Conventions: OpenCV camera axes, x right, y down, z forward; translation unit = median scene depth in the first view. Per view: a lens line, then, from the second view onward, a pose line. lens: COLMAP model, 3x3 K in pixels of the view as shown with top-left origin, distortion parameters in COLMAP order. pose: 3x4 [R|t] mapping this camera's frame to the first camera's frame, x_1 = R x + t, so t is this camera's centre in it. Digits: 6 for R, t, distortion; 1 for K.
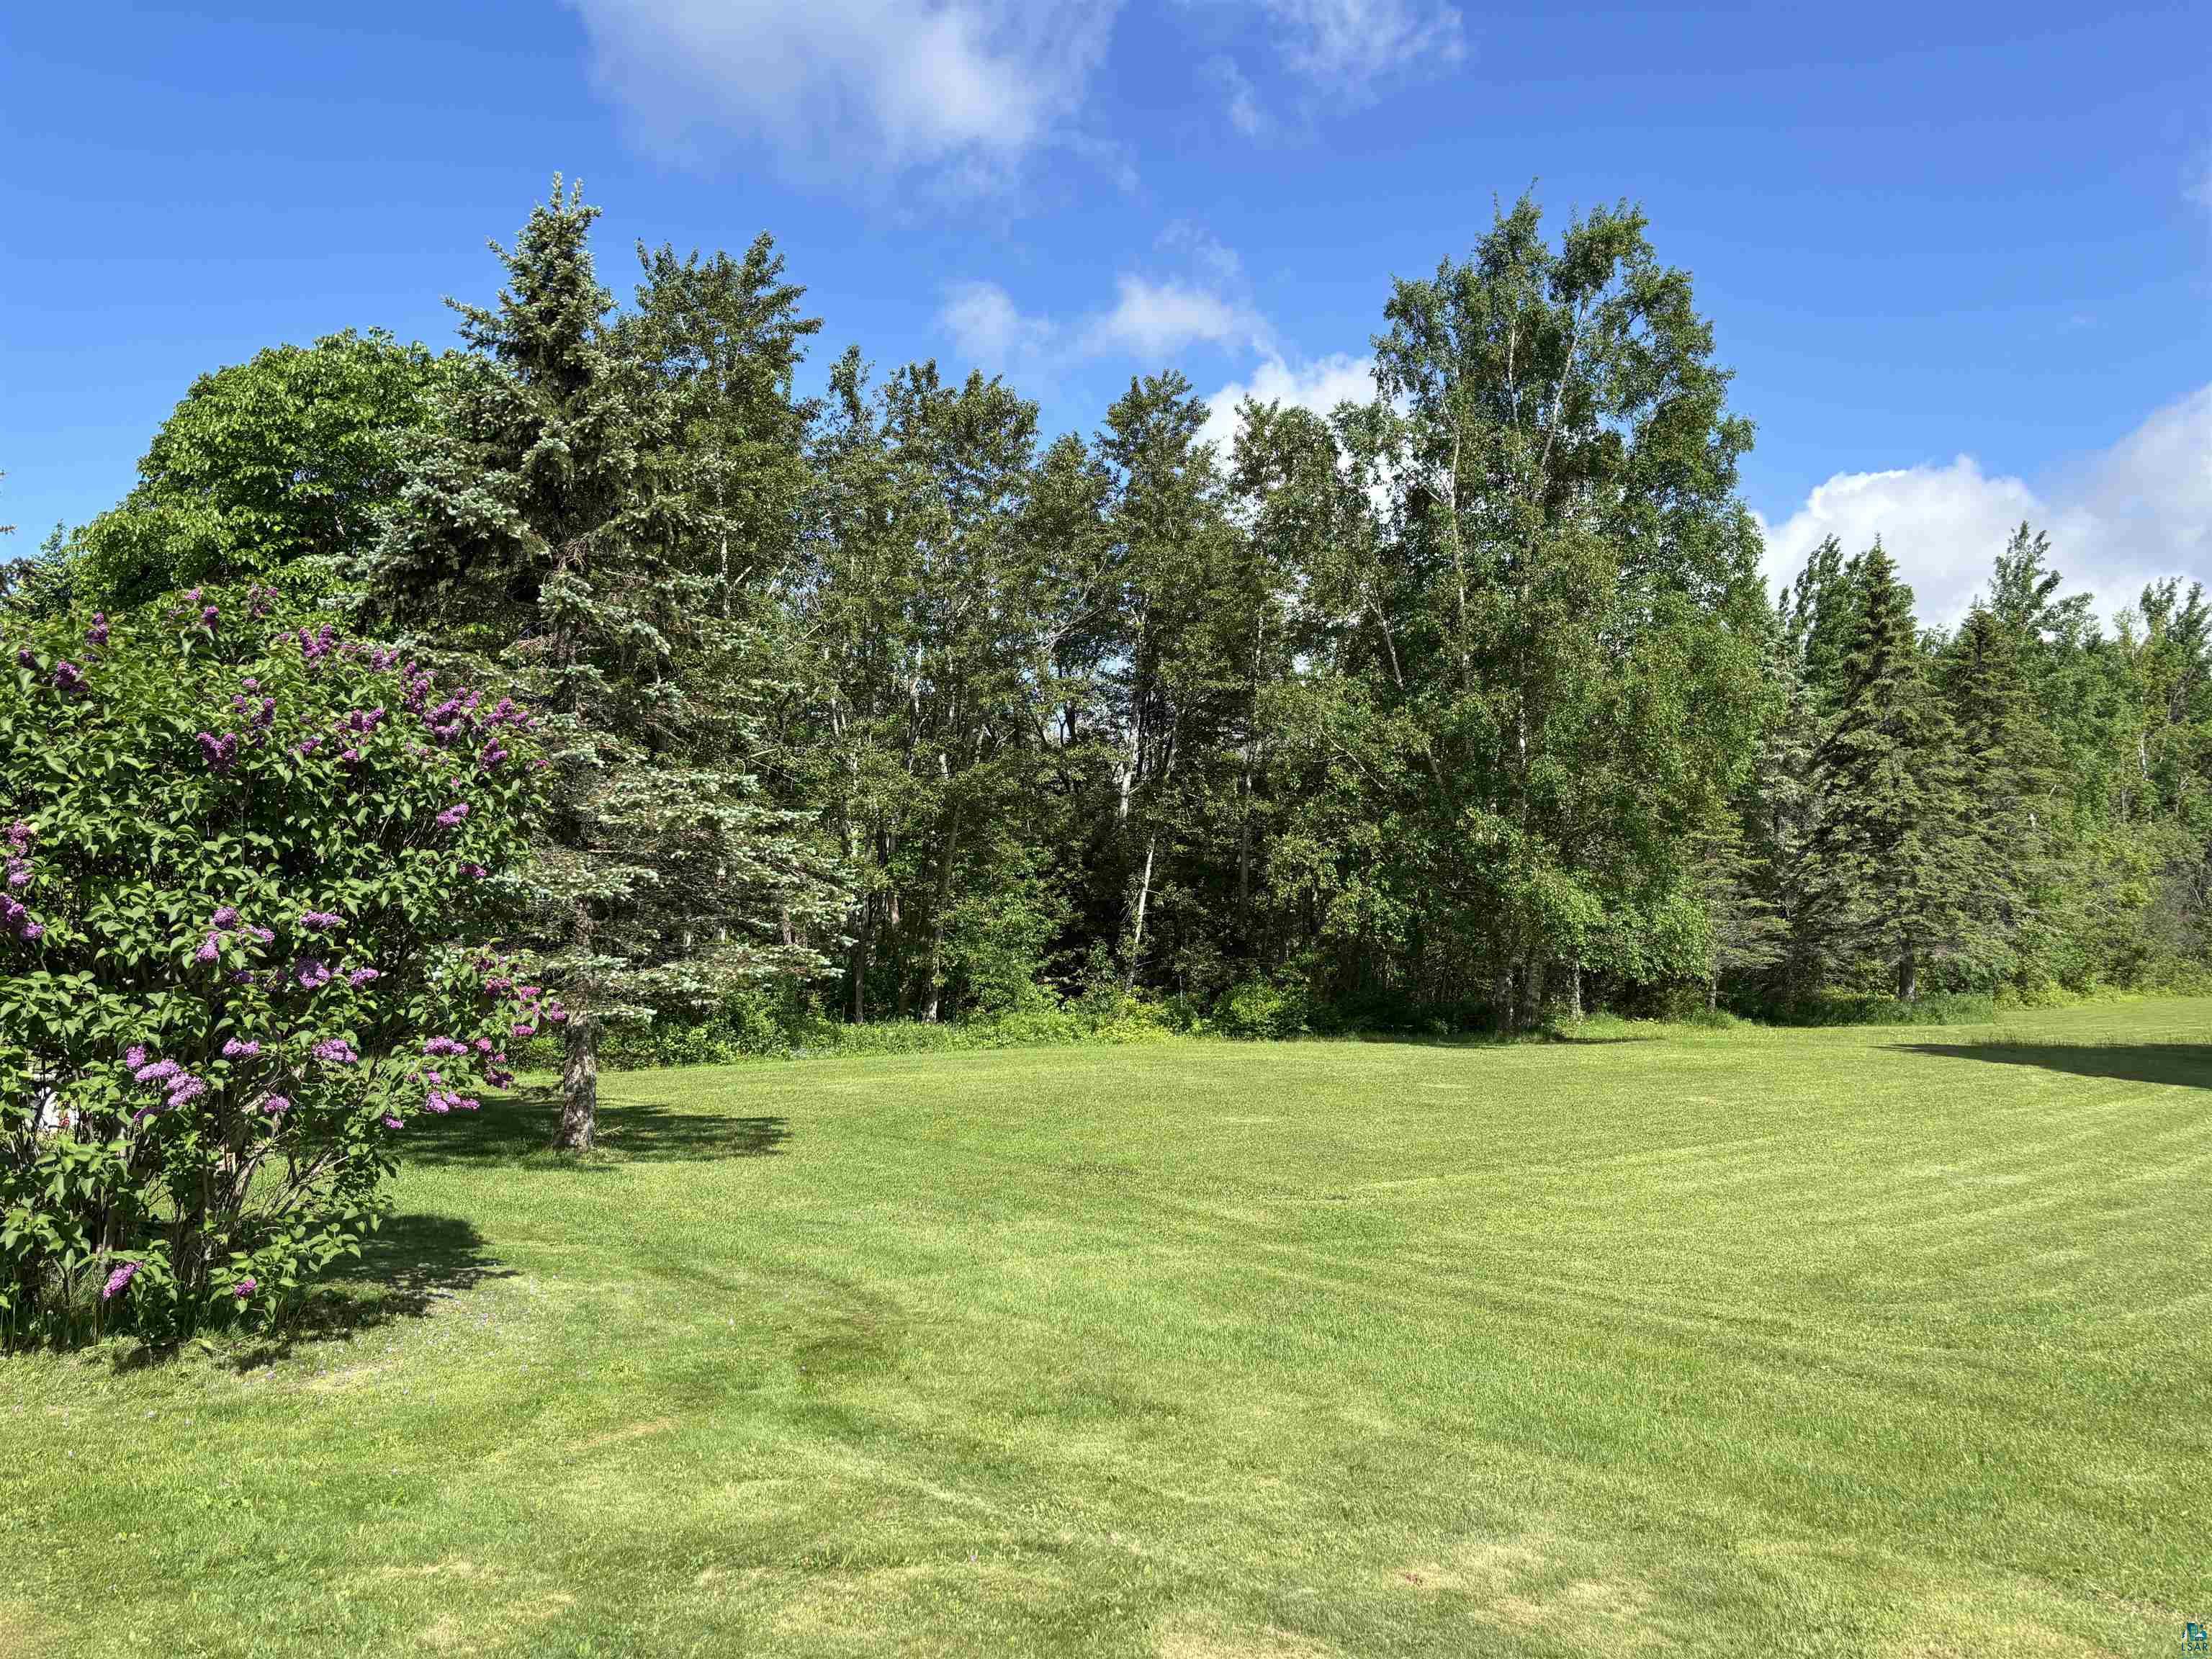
lens RADIAL K [[1650.5, 0, 1116.0], [0, 1650.5, 824.7], [0, 0, 1]] dist [0.081173, -0.108737]
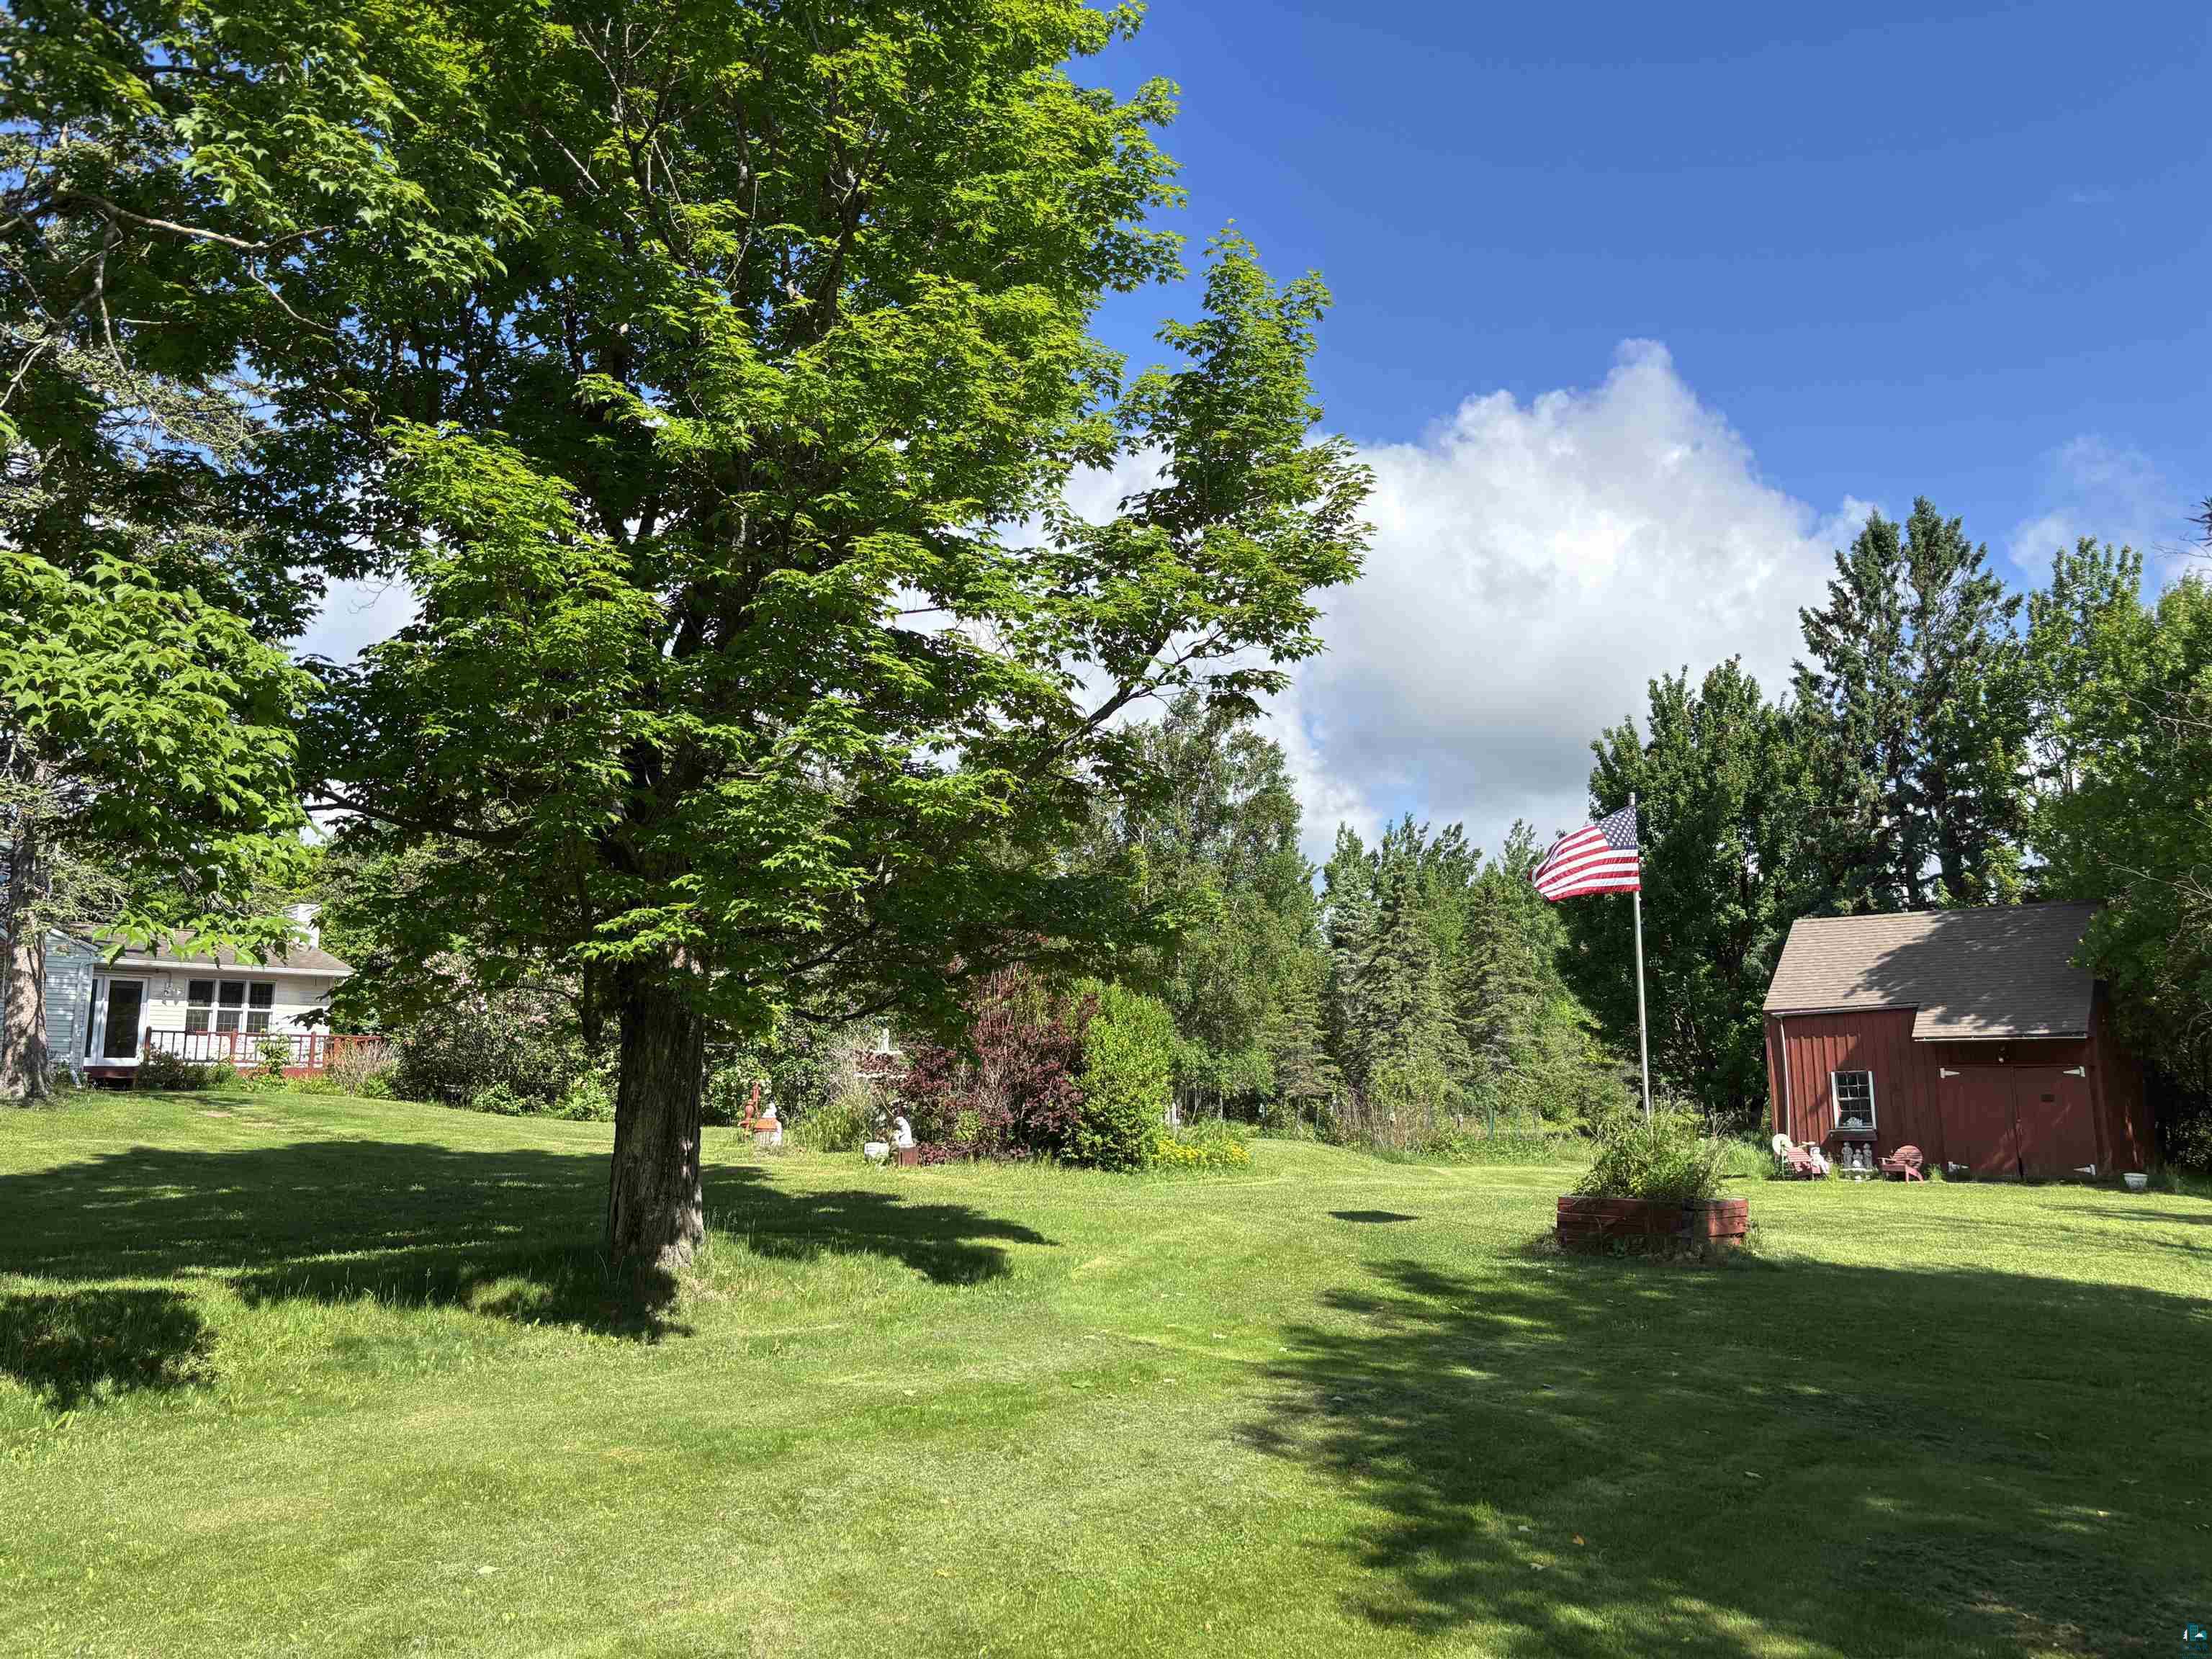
lens RADIAL K [[1650.4, 0, 1106.0], [0, 1650.4, 829.5], [0, 0, 1]] dist [0.083270, -0.113415]
pose [[0.991938, 0.032692, 0.122438, -0.064415], [-0.021485, 0.995549, -0.091763, -0.029377], [-0.124893, 0.088393, 0.988225, -0.797616]]
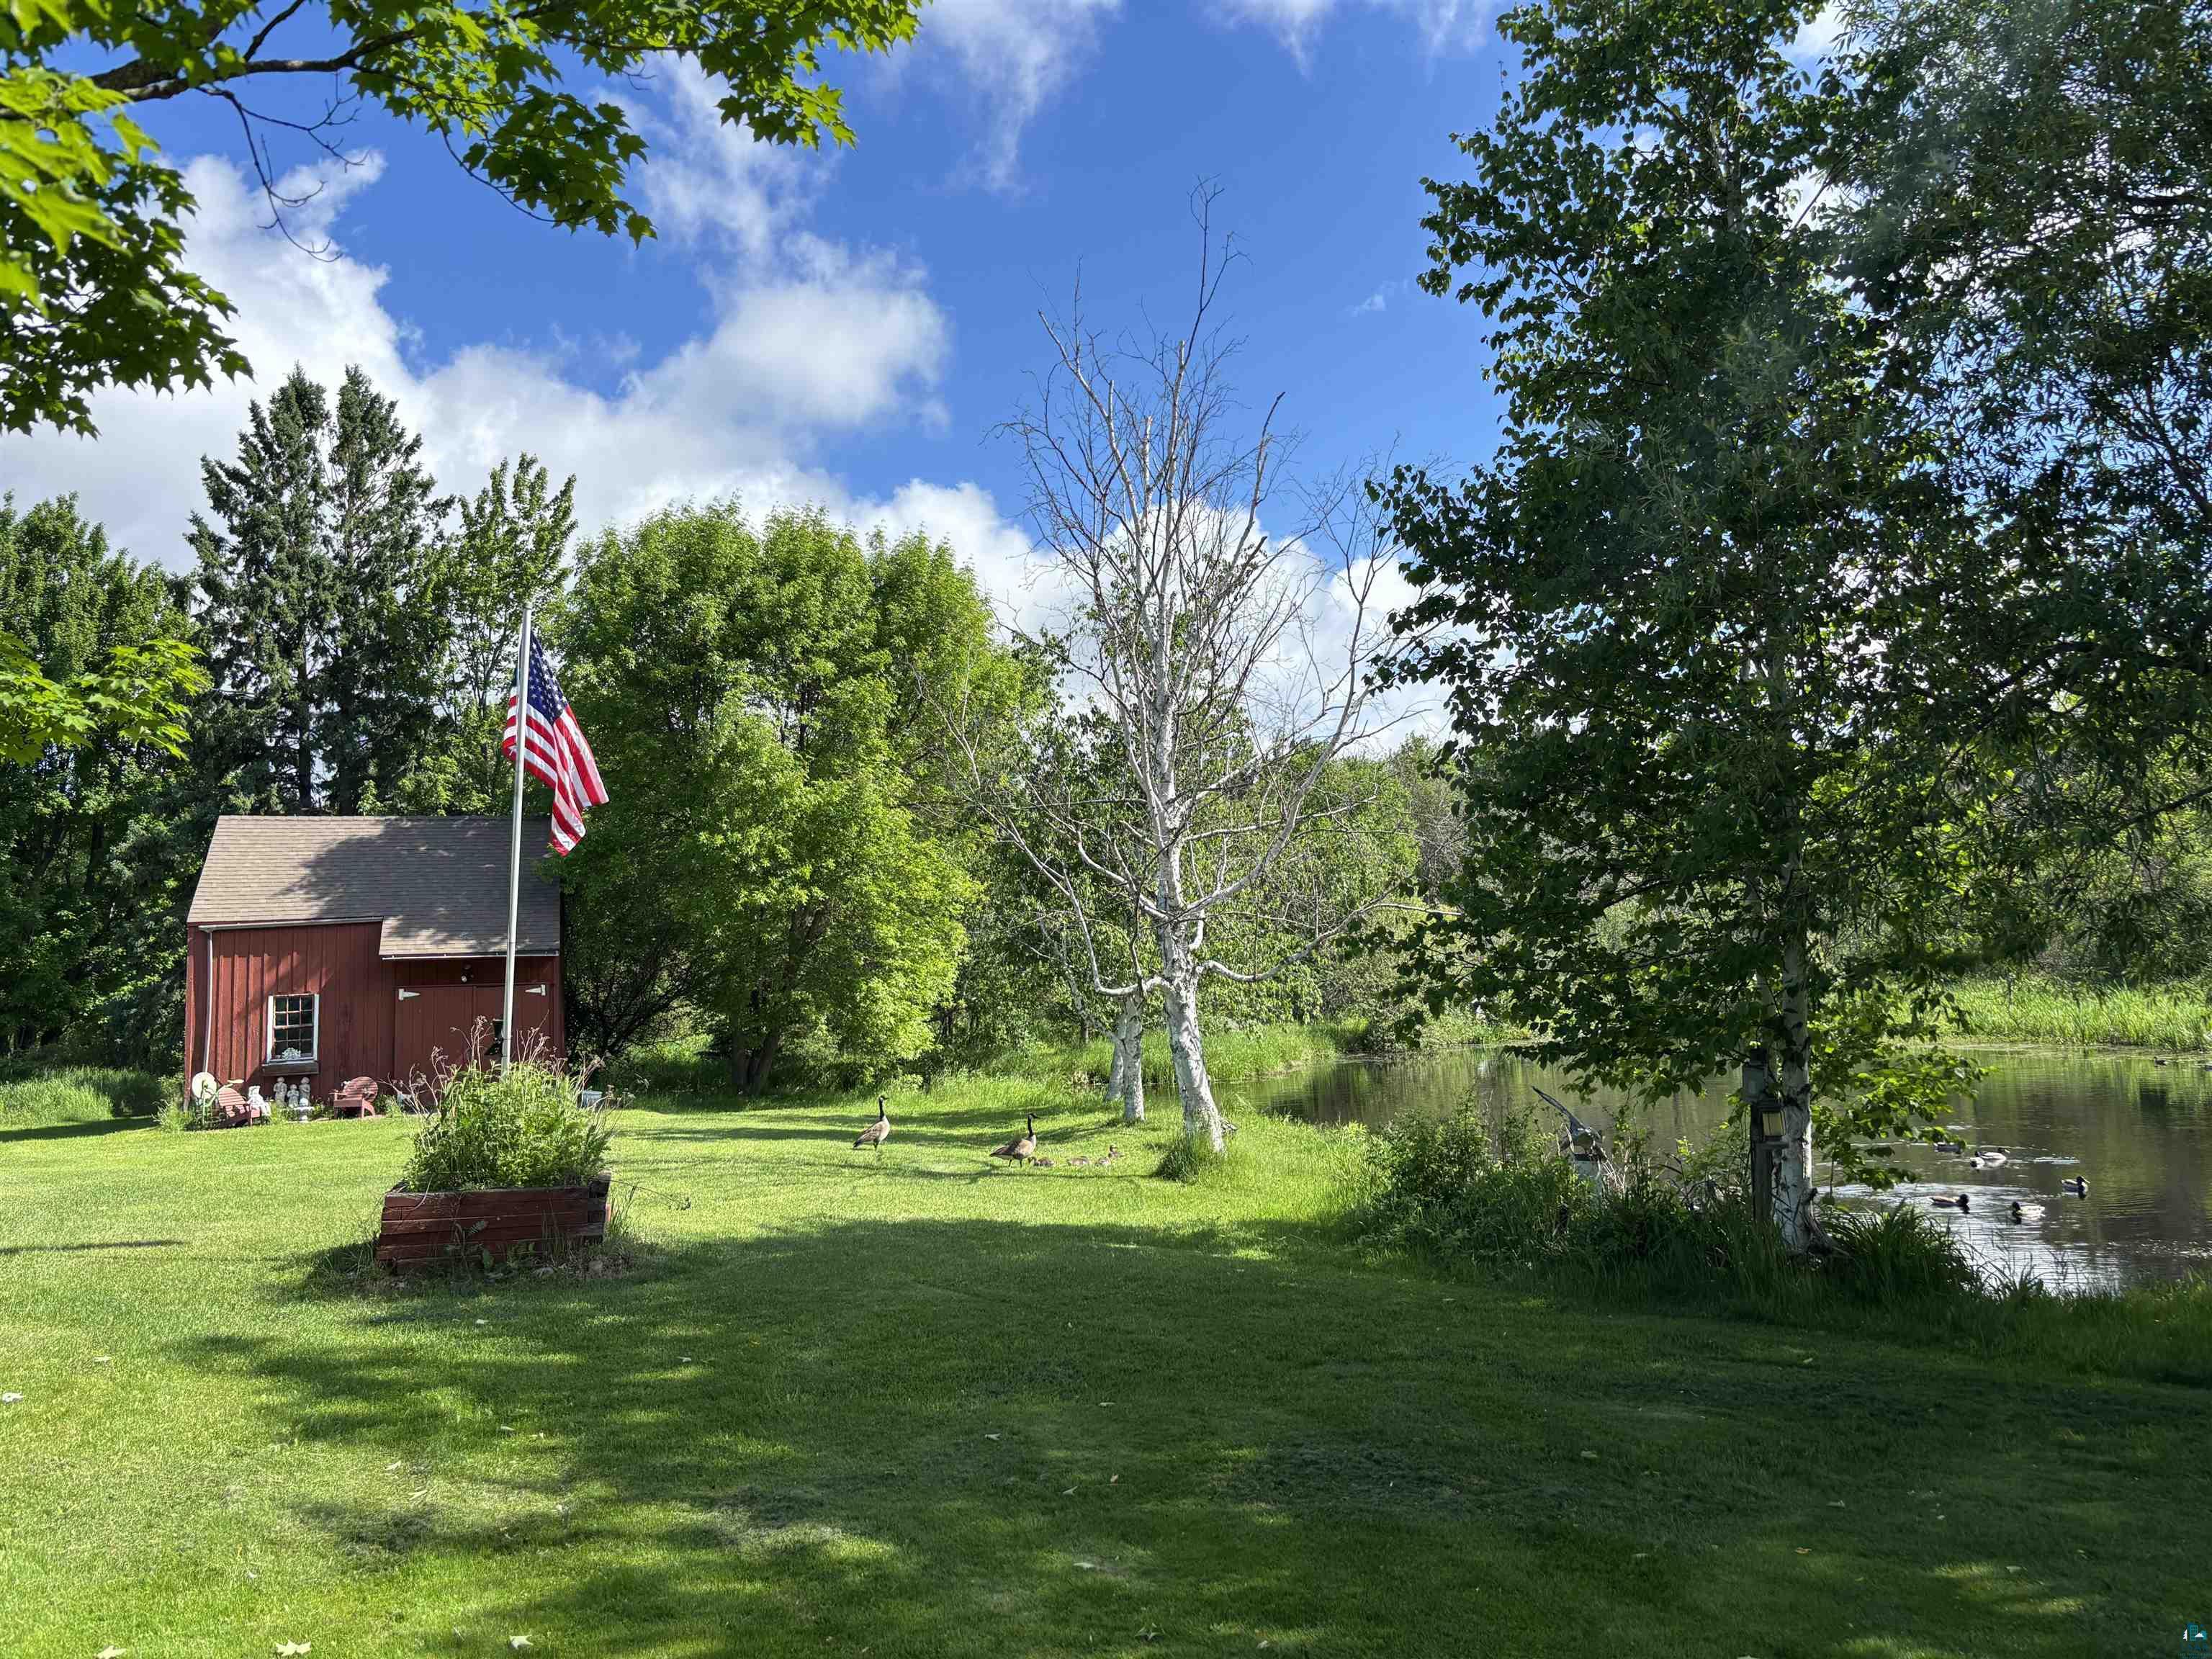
lens RADIAL K [[1644.4, 0, 1174.6], [0, 1644.4, 824.4], [0, 0, 1]] dist [-0.010926, -0.005646]
pose [[0.387962, 0.090993, 0.917173, -0.094291], [-0.037693, 0.995849, -0.082855, -0.022064], [-0.920904, -0.002427, 0.389781, -0.618792]]
